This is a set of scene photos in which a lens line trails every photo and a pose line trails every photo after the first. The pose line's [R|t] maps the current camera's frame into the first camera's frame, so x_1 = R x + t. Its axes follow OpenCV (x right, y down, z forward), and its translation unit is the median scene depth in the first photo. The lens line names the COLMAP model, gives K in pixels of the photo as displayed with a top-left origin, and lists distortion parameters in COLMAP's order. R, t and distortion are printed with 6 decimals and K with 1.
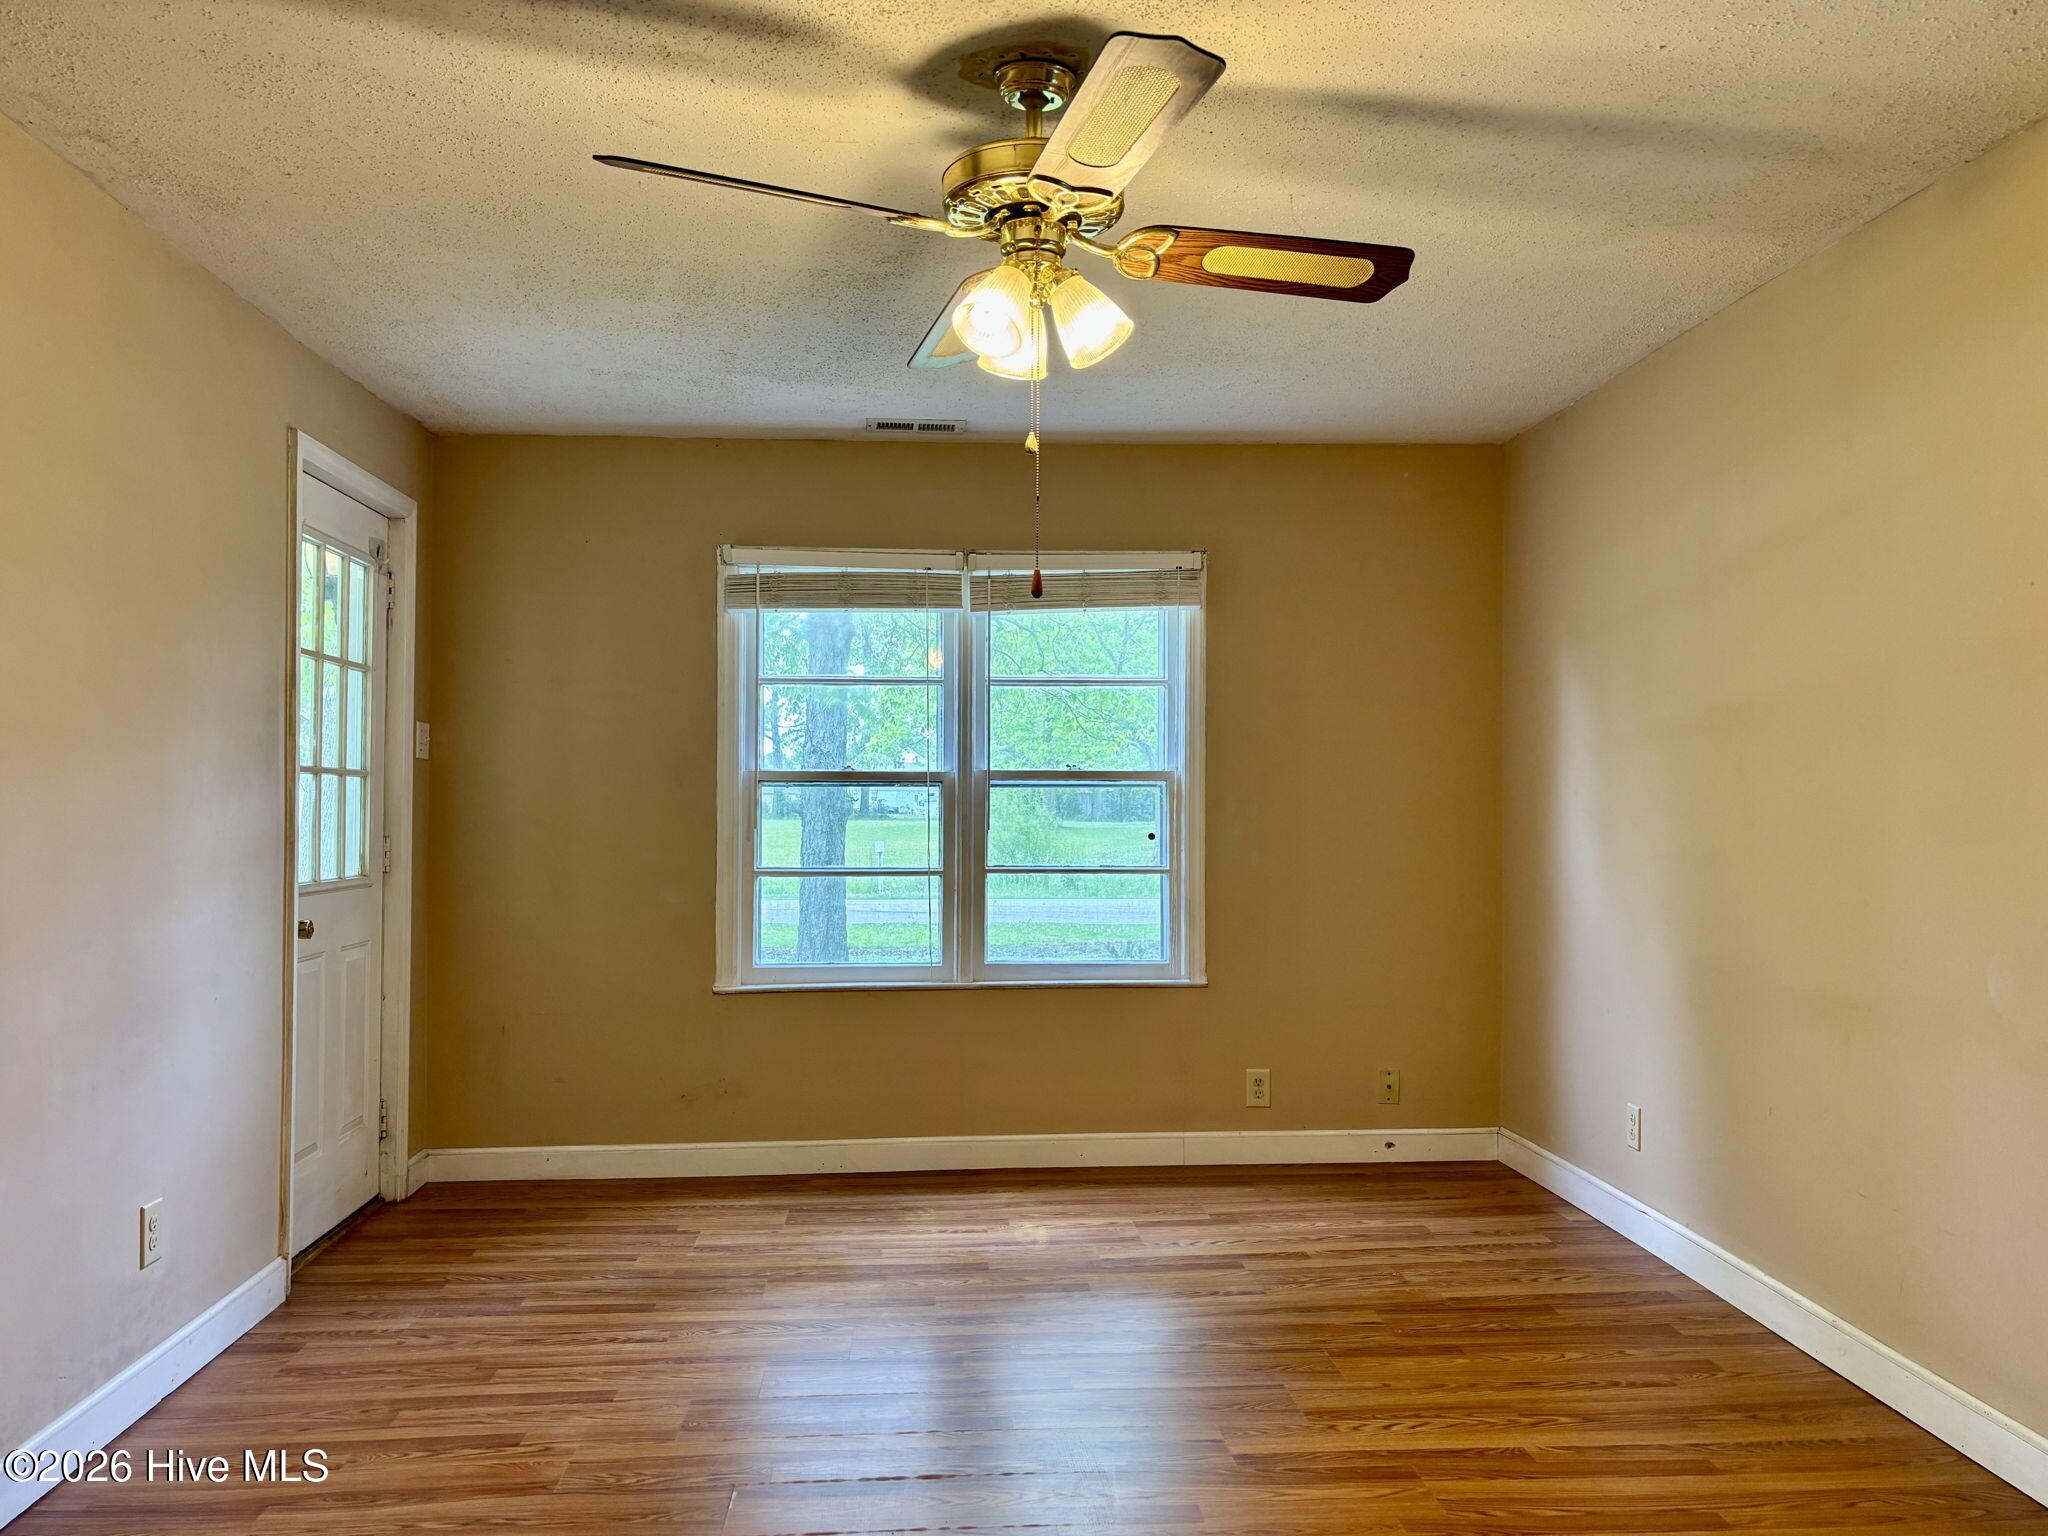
lens RADIAL K [[1541.3, 0, 1007.0], [0, 1541.3, 760.8], [0, 0, 1]] dist [0.065605, -0.068165]
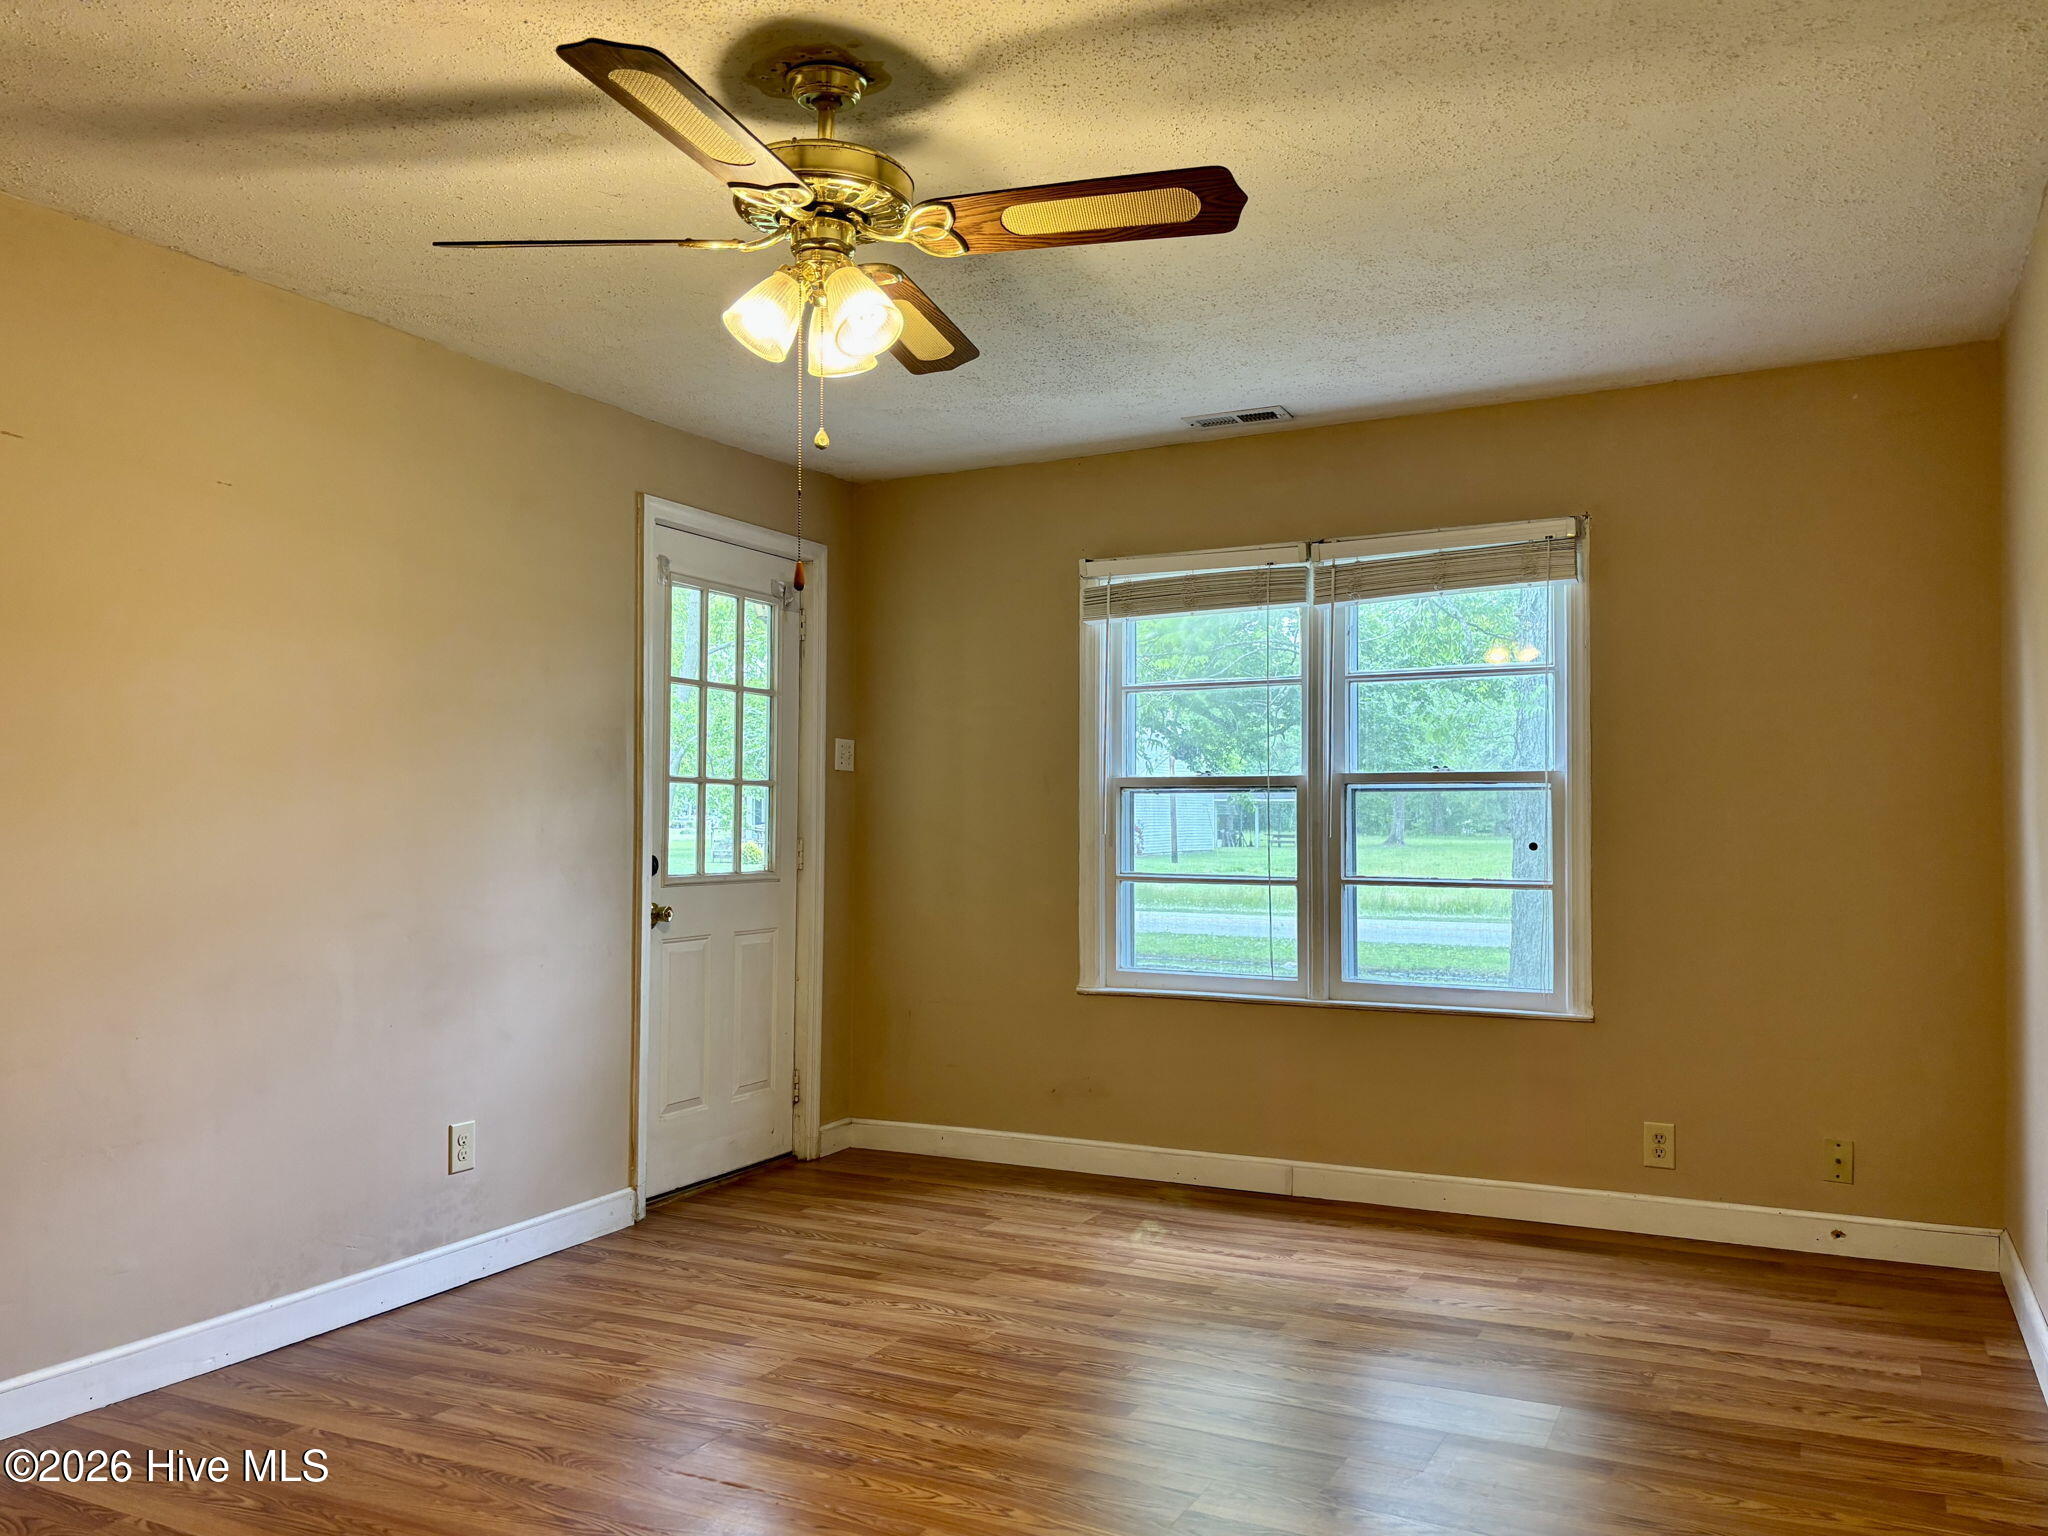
lens RADIAL K [[1638.6, 0, 1330.0], [0, 1638.6, 770.8], [0, 0, 1]] dist [0.071624, -0.093457]
pose [[0.856240, -0.018764, -0.516237, 0.545453], [0.014348, 0.999818, -0.012545, 0.018759], [0.516379, 0.003335, 0.856354, 0.158132]]
